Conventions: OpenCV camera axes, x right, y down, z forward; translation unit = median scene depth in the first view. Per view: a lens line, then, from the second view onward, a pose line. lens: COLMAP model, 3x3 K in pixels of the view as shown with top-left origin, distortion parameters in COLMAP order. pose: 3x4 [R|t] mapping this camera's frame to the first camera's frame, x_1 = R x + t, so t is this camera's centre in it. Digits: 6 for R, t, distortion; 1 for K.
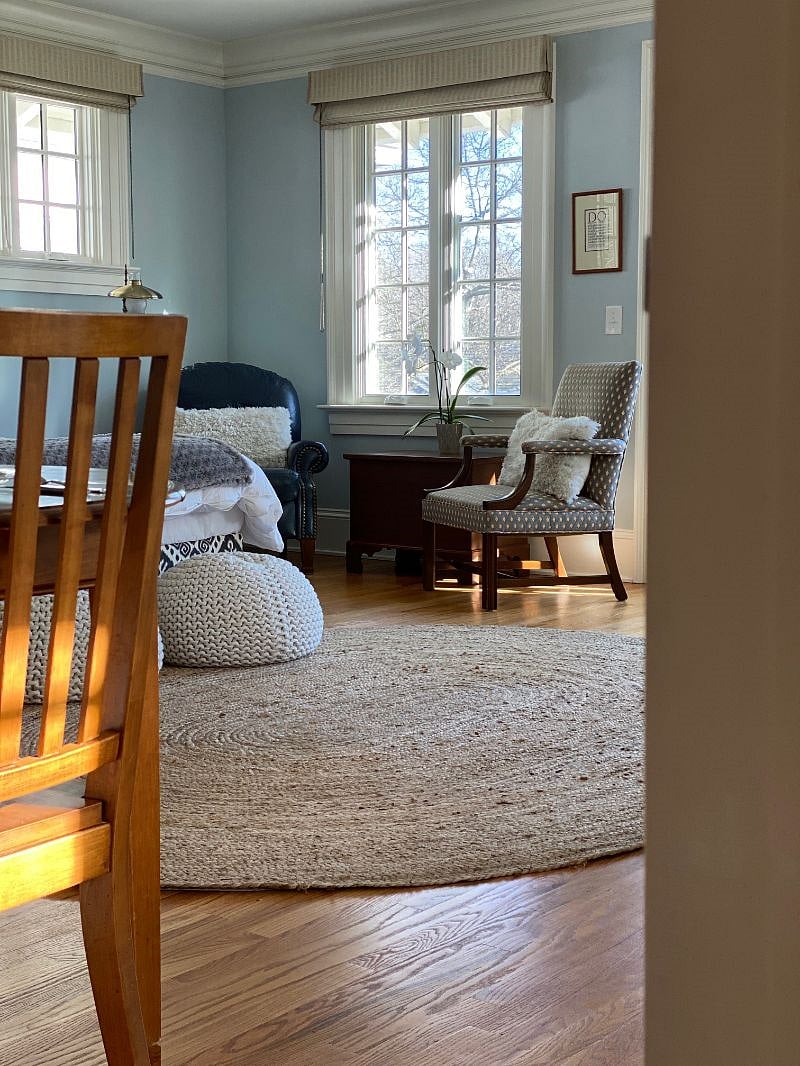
lens RADIAL K [[1592.6, 0, 400.0], [0, 1592.6, 533.0], [0, 0, 1]] dist [0.093702, 0.175622]
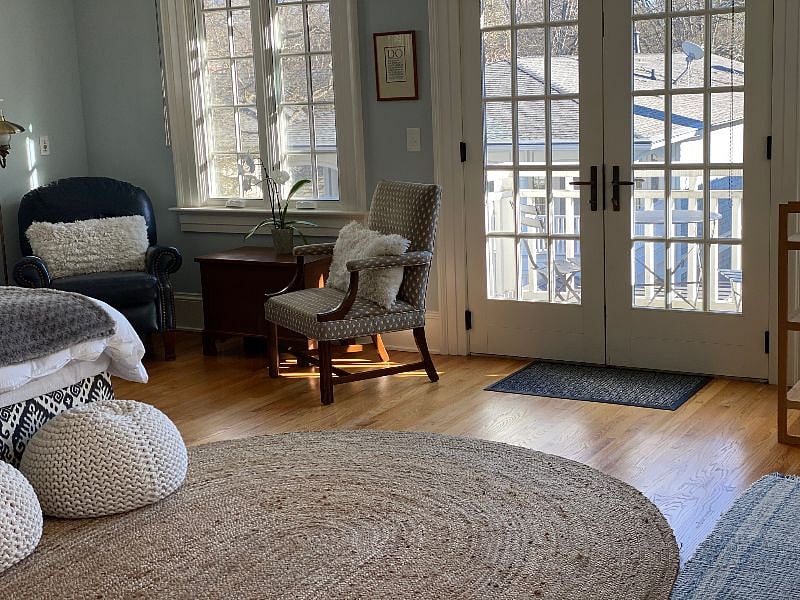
lens RADIAL K [[1195.2, 0, 400.0], [0, 1195.2, 300.0], [0, 0, 1]] dist [0.093702, 0.175622]
pose [[0.989709, -0.064438, 0.127763, 0.000192], [0.053547, 0.994775, 0.086916, -0.097220], [-0.132697, -0.079180, 0.987989, 0.103942]]
